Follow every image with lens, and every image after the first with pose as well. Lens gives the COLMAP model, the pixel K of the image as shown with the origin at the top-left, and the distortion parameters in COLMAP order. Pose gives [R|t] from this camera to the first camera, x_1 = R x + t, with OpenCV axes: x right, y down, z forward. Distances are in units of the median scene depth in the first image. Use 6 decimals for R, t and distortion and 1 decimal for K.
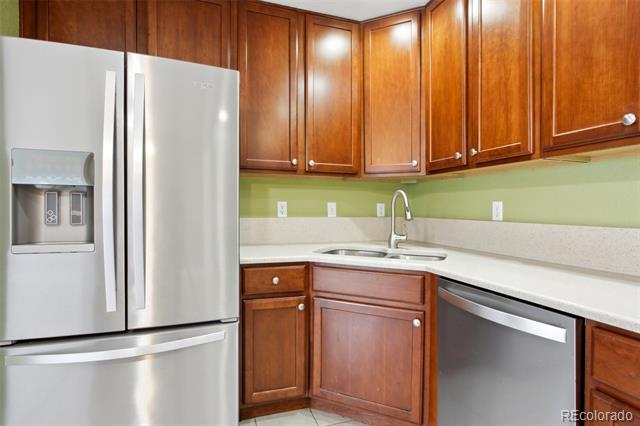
lens RADIAL K [[333.5, 0, 320.0], [0, 333.5, 213.0], [0, 0, 1]] dist [-0.002025, 0.000116]
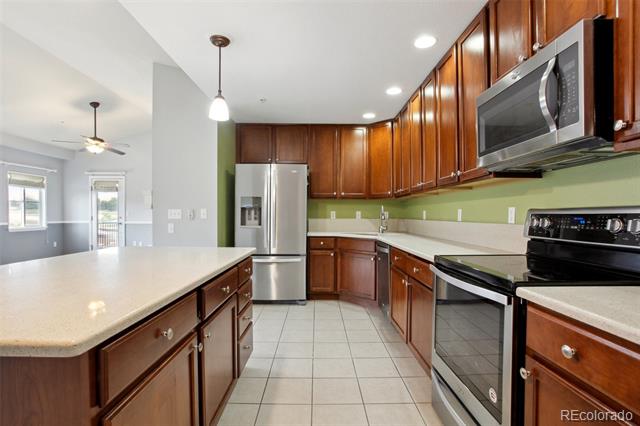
lens RADIAL K [[315.8, 0, 320.0], [0, 315.8, 213.0], [0, 0, 1]] dist [-0.013999, 0.000415]
pose [[0.948656, -0.004529, -0.316276, 0.585208], [-0.002095, 0.999786, -0.020600, 0.023485], [0.316302, 0.020205, 0.948443, -1.215600]]
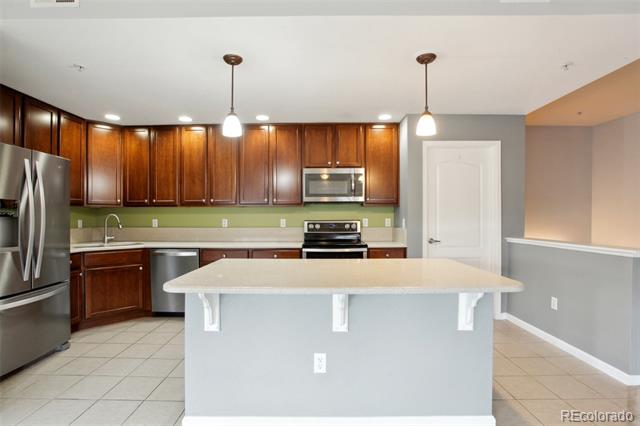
lens RADIAL K [[319.5, 0, 309.9], [0, 319.5, 216.8], [0, 0, 1]] dist [-0.018880, 0.000781]
pose [[0.353033, -0.007498, 0.935581, -1.310005], [0.017256, 0.999850, 0.001502, -0.040498], [-0.935452, 0.015614, 0.353109, -0.912008]]
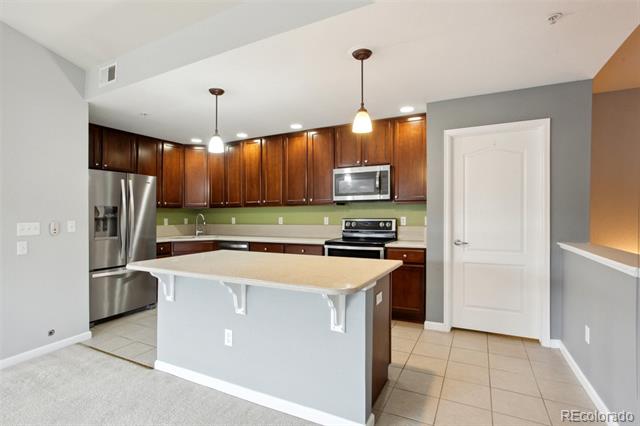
lens RADIAL K [[319.5, 0, 309.9], [0, 319.5, 216.8], [0, 0, 1]] dist [-0.018880, 0.000781]
pose [[0.738685, -0.021536, 0.673707, -0.956149], [0.024542, 0.999686, 0.005047, -0.042915], [-0.673604, 0.012806, 0.738982, -1.693799]]
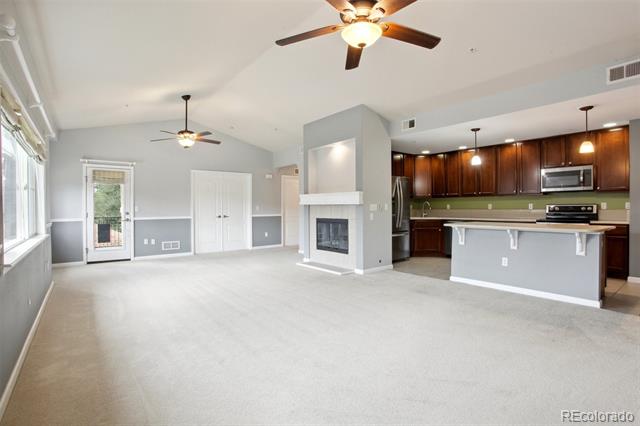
lens RADIAL K [[305.9, 0, 328.5], [0, 305.9, 205.9], [0, 0, 1]] dist [-0.020483, 0.000786]
pose [[0.940311, -0.012412, 0.340089, -2.370893], [0.018186, 0.999739, -0.013795, 0.006229], [-0.339829, 0.019157, 0.940292, -2.267224]]
